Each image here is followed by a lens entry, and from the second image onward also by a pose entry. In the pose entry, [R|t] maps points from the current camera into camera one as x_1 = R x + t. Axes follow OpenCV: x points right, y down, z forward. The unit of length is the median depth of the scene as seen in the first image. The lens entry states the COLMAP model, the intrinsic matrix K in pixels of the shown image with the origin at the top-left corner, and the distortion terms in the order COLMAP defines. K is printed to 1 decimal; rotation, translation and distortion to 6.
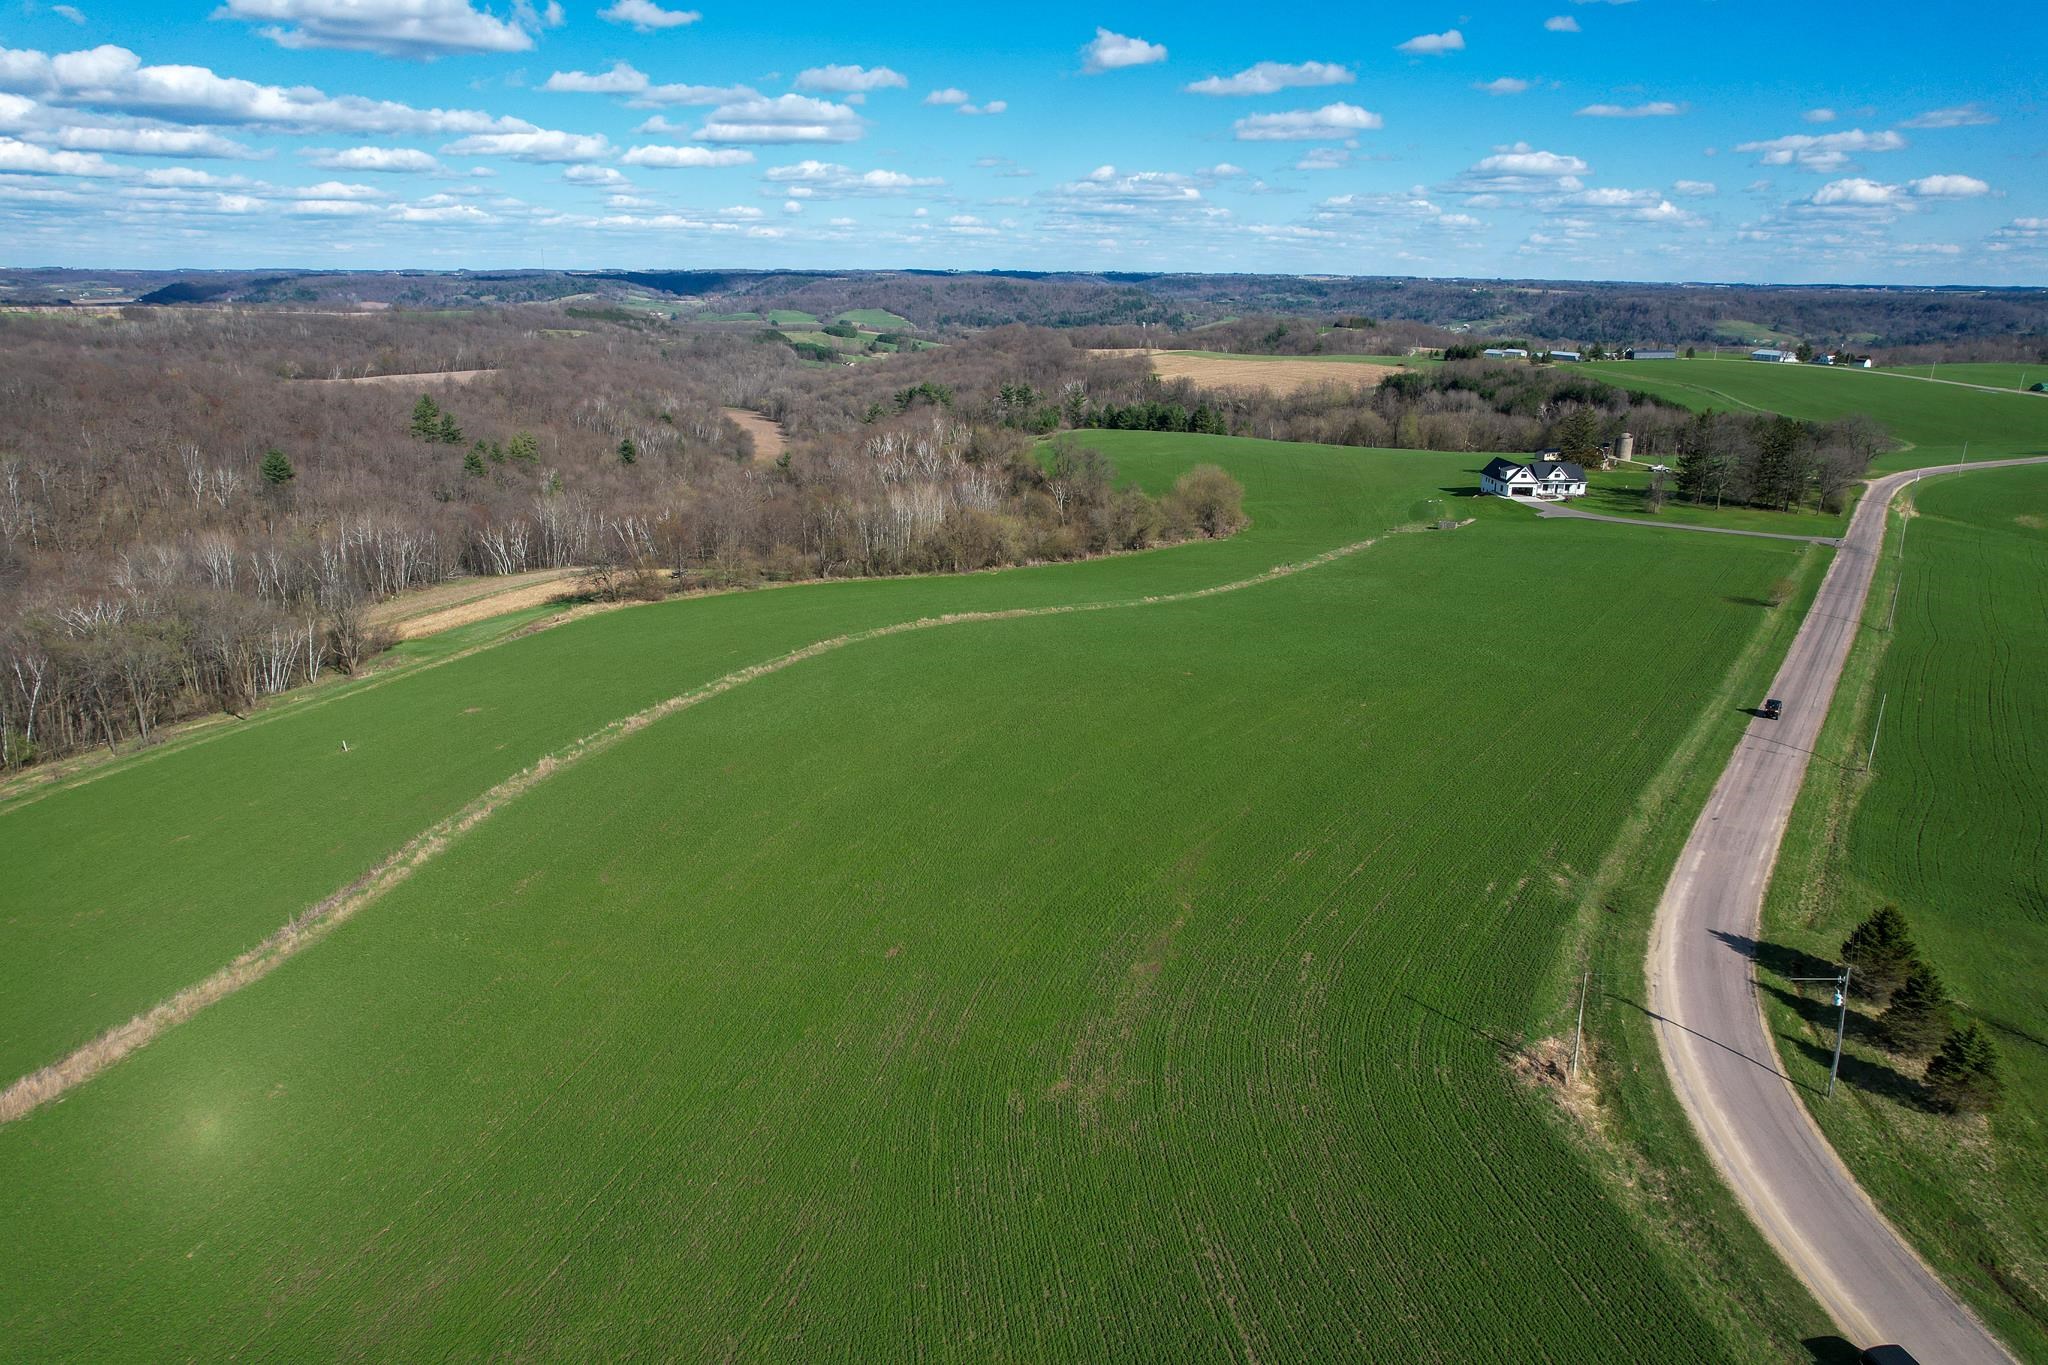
lens RADIAL K [[1297.6, 0, 1024.8], [0, 1297.6, 643.4], [0, 0, 1]] dist [-0.079353, 0.067767]
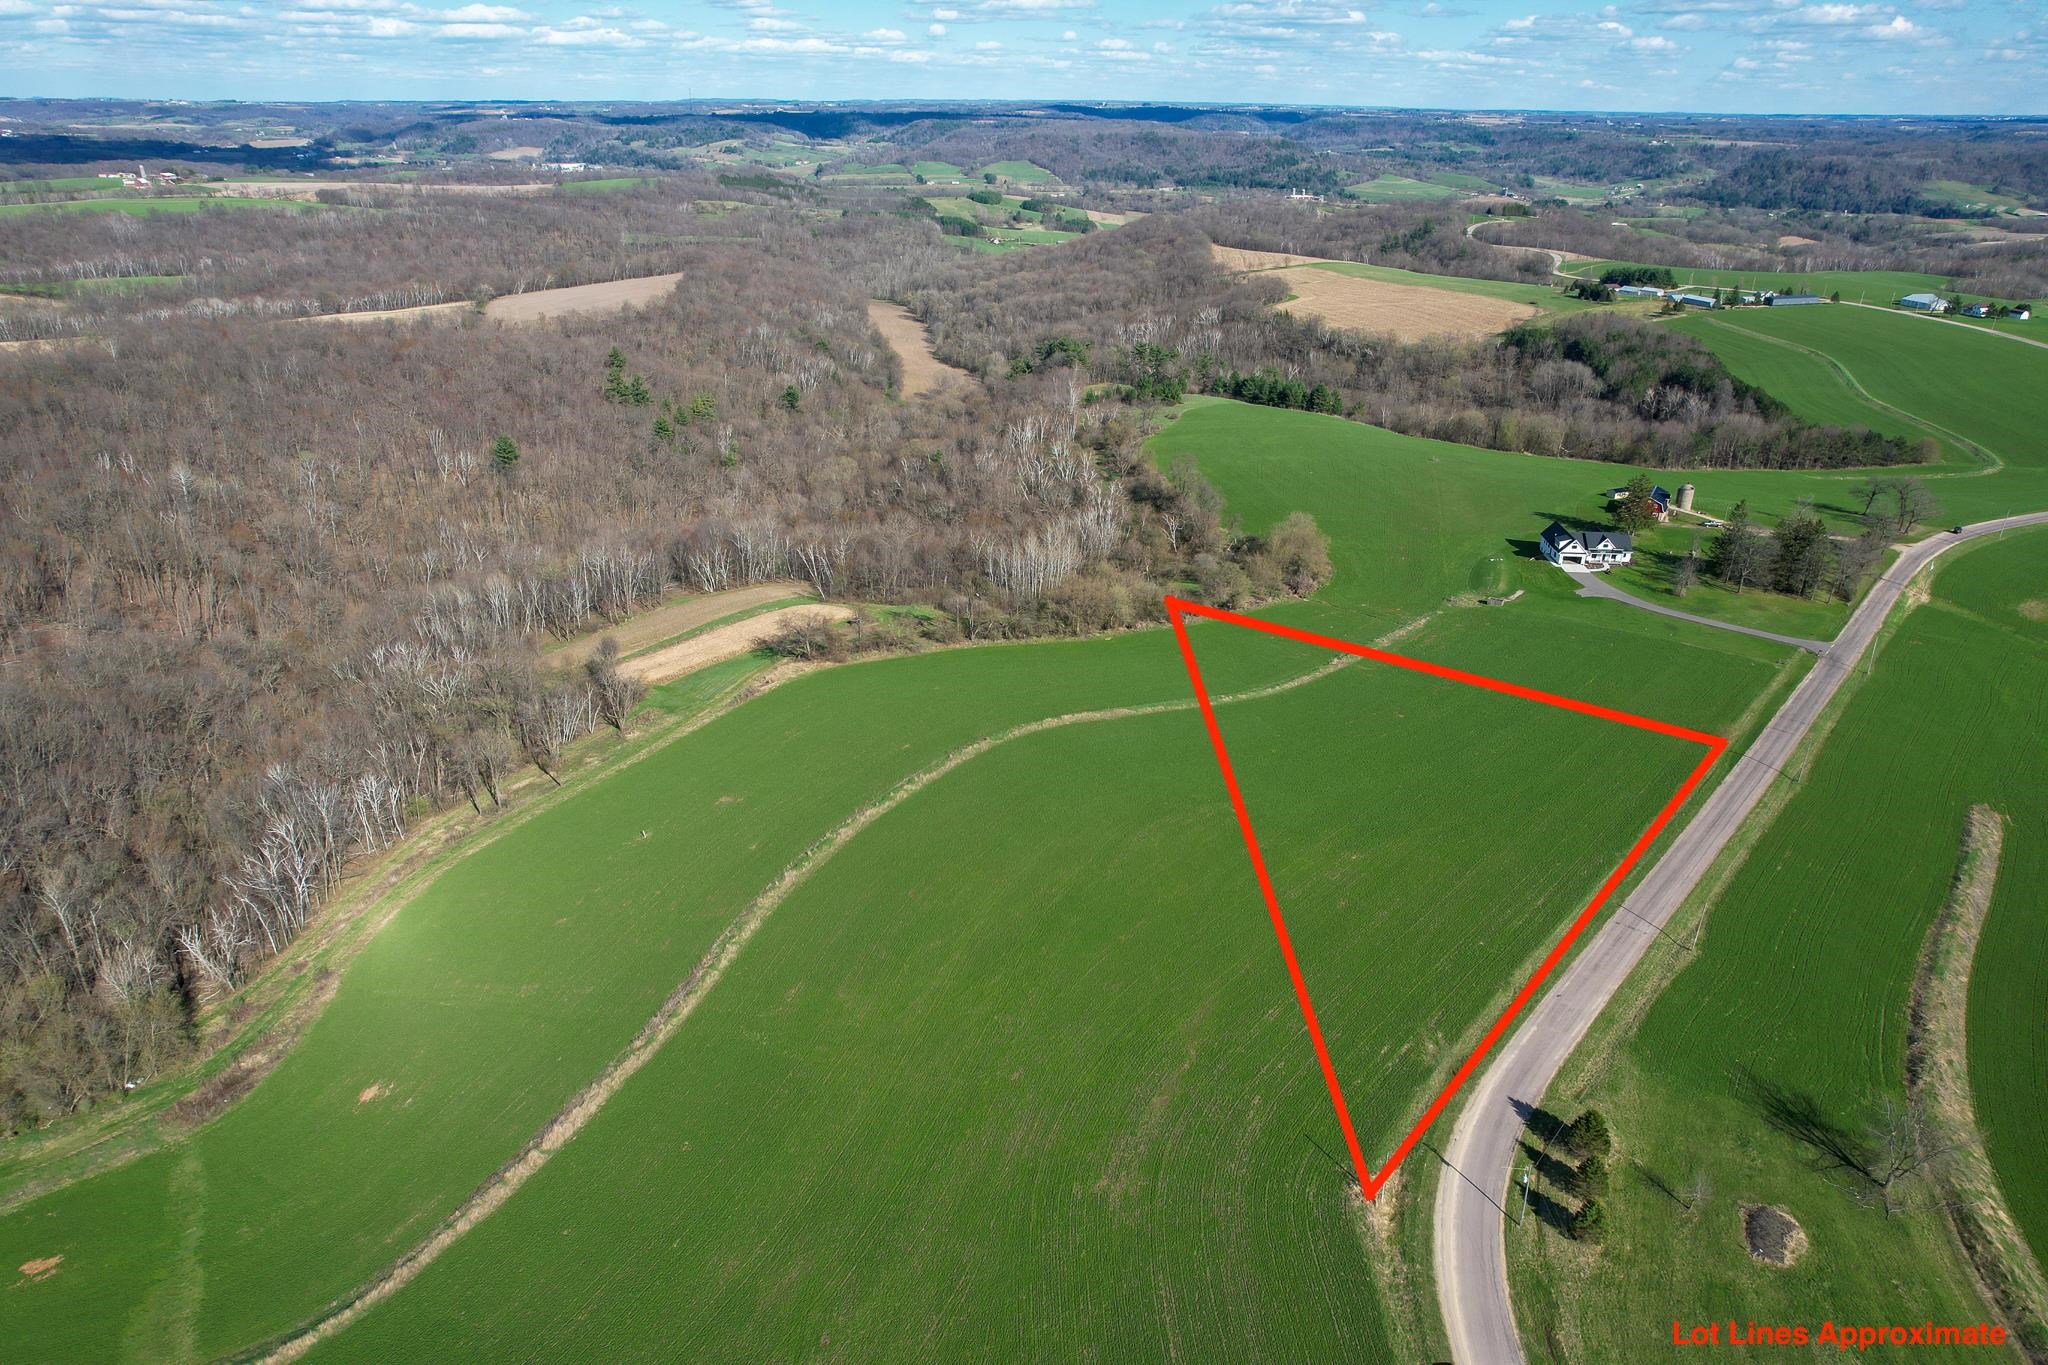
lens RADIAL K [[1286.3, 0, 1024.0], [0, 1286.3, 682.5], [0, 0, 1]] dist [-0.078941, 0.064808]
pose [[0.994013, 0.041850, -0.100927, 0.017618], [-0.026216, 0.988106, 0.151523, -0.161763], [0.106068, -0.147970, 0.983288, -0.179777]]
